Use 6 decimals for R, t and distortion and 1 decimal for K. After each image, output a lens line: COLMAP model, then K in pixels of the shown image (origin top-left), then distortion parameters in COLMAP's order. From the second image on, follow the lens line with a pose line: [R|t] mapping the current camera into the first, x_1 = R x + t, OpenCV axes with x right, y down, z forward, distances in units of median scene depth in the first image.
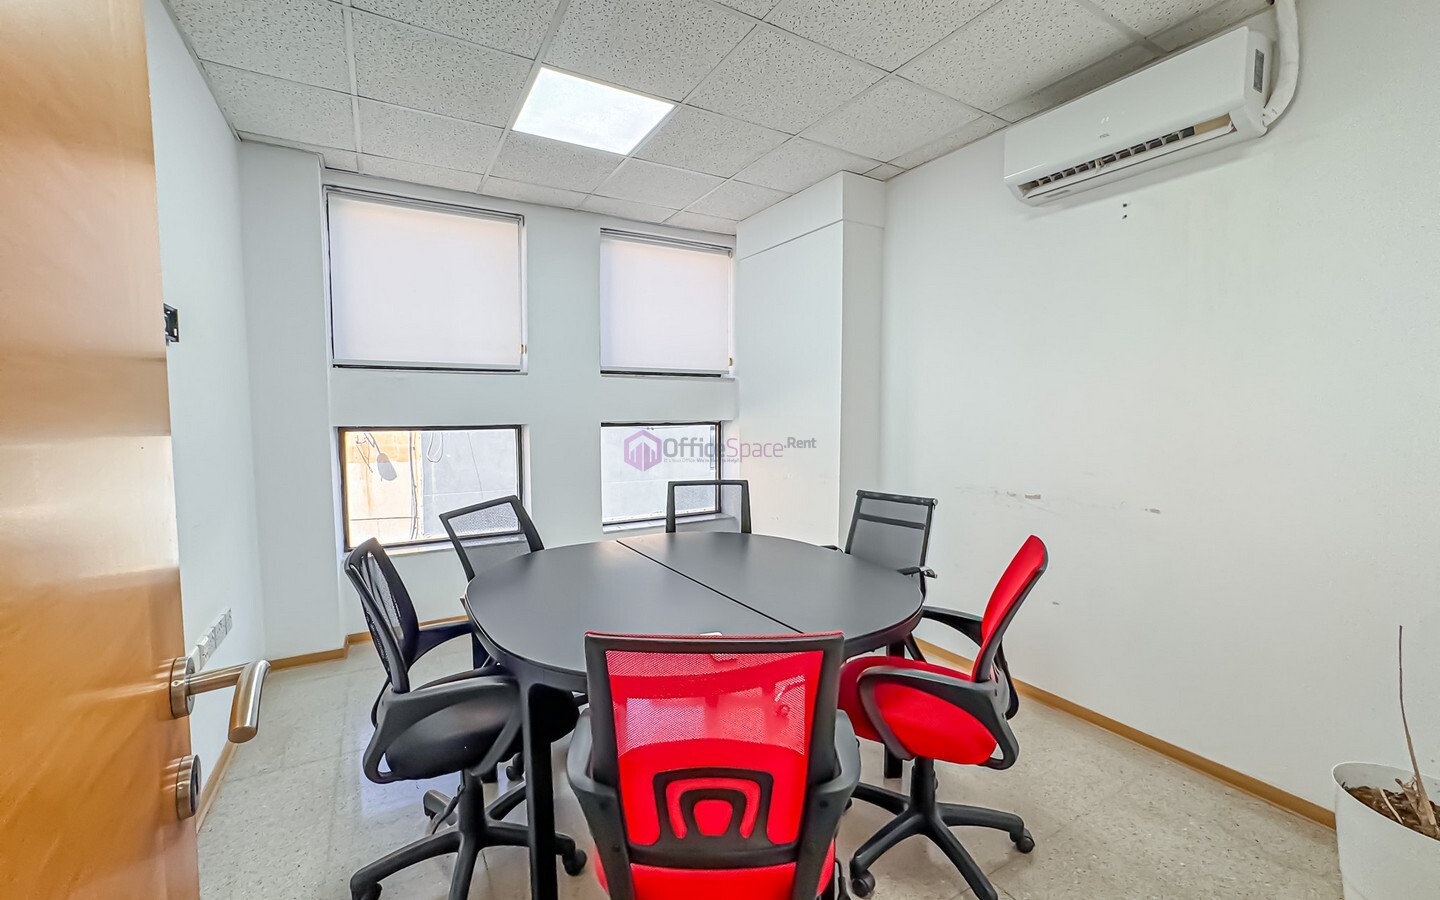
lens RADIAL K [[591.7, 0, 714.0], [0, 591.7, 453.4], [0, 0, 1]] dist [-0.019049, 0.000450]
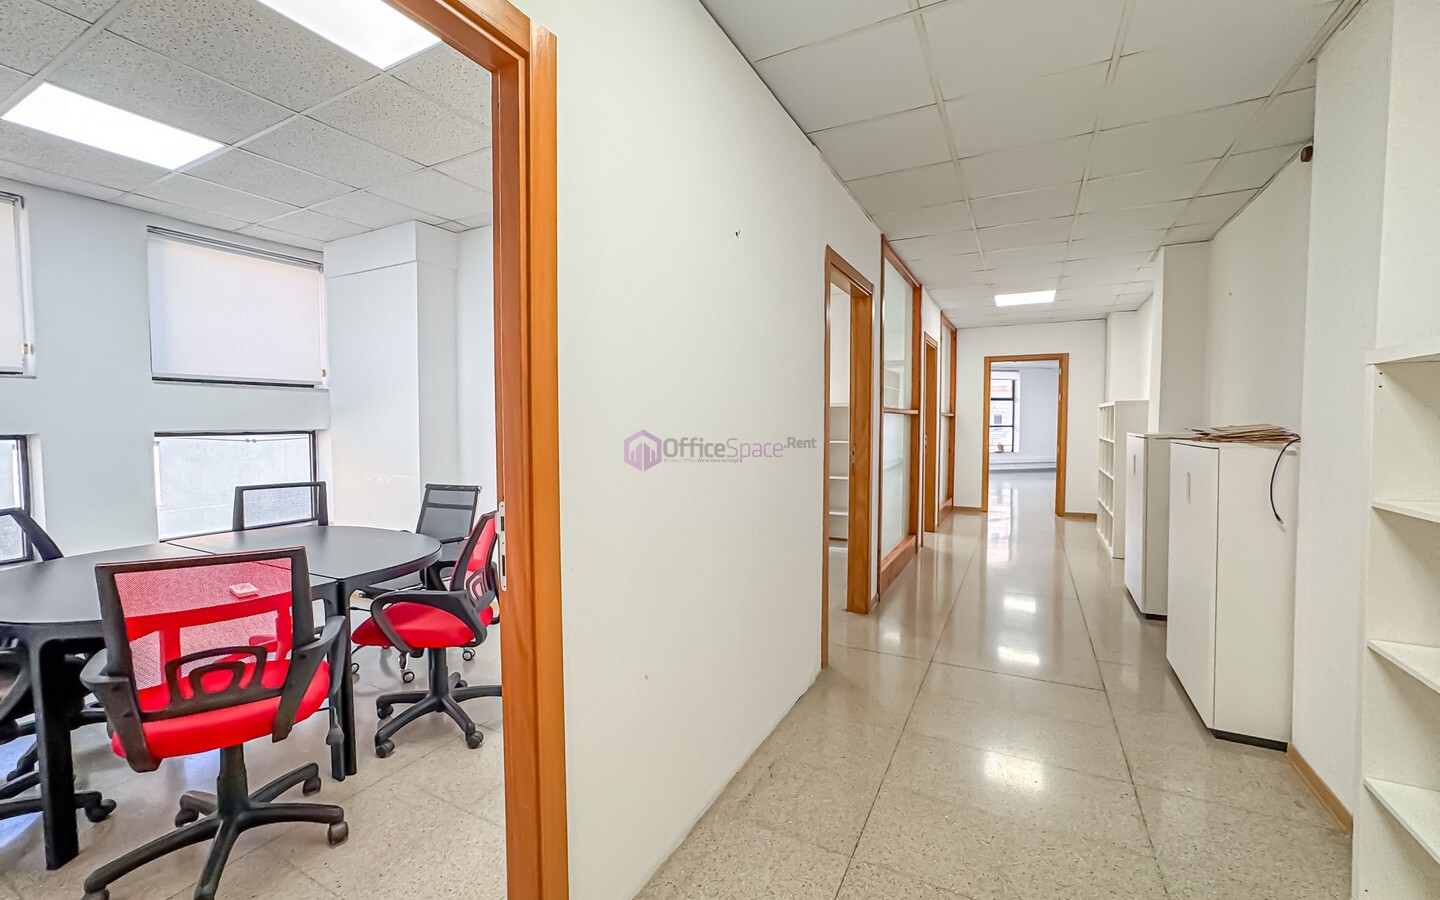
lens RADIAL K [[590.3, 0, 720.0], [0, 590.3, 450.0], [0, 0, 1]] dist [-0.012088, 0.009344]
pose [[0.851754, -0.023080, 0.523434, 0.121869], [0.034478, 0.999333, -0.012039, 0.026439], [-0.522807, 0.028301, 0.851981, -0.382392]]
